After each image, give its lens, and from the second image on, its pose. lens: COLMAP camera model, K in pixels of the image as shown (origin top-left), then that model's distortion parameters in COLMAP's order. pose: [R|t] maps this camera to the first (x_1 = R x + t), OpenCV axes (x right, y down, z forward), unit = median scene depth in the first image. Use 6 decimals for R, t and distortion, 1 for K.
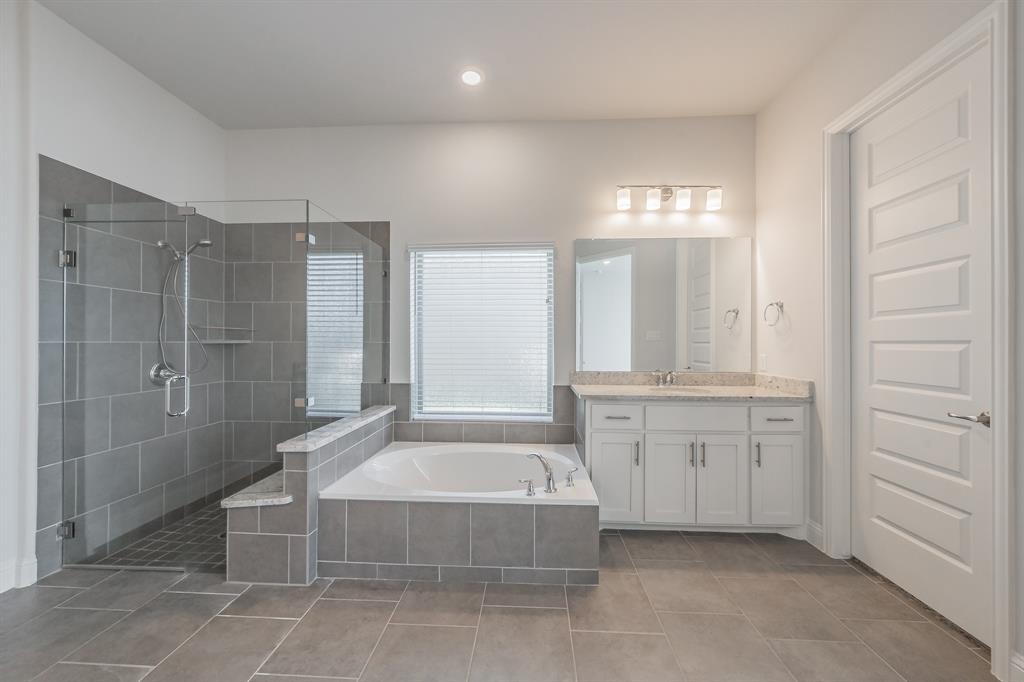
lens RADIAL K [[340.1, 0, 506.4], [0, 340.1, 342.6], [0, 0, 1]] dist [-0.004182, 0.000037]
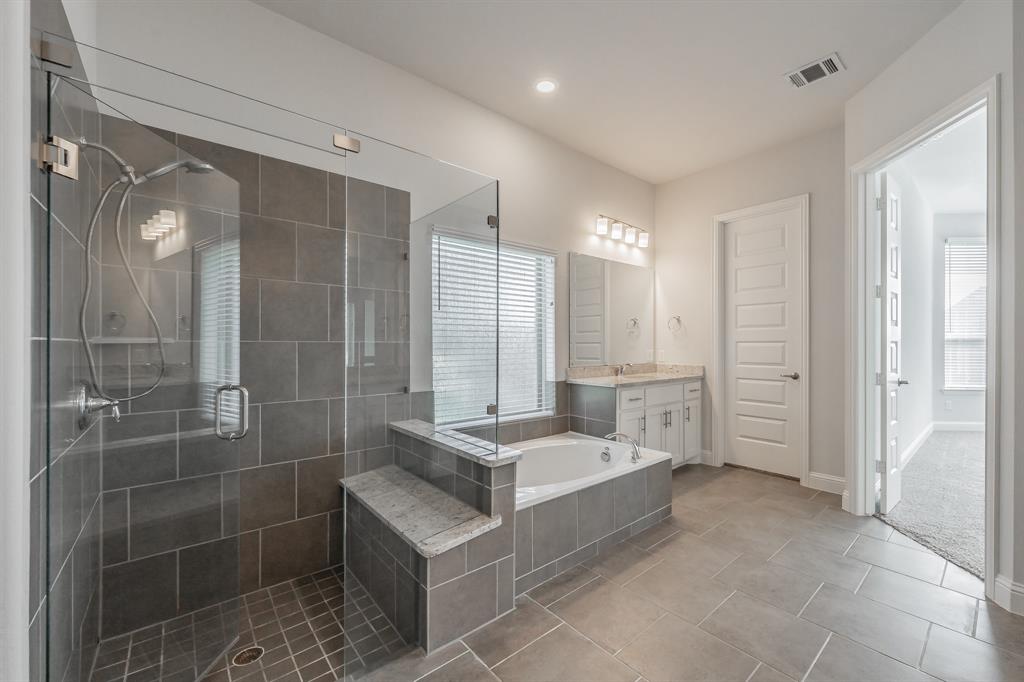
lens RADIAL K [[416.7, 0, 502.1], [0, 416.7, 340.5], [0, 0, 1]] dist [-0.003022, -0.001058]
pose [[0.734789, 0.004361, 0.678282, -1.190613], [0.002375, 0.999957, -0.009002, 0.007200], [-0.678292, 0.008225, 0.734747, 0.172146]]
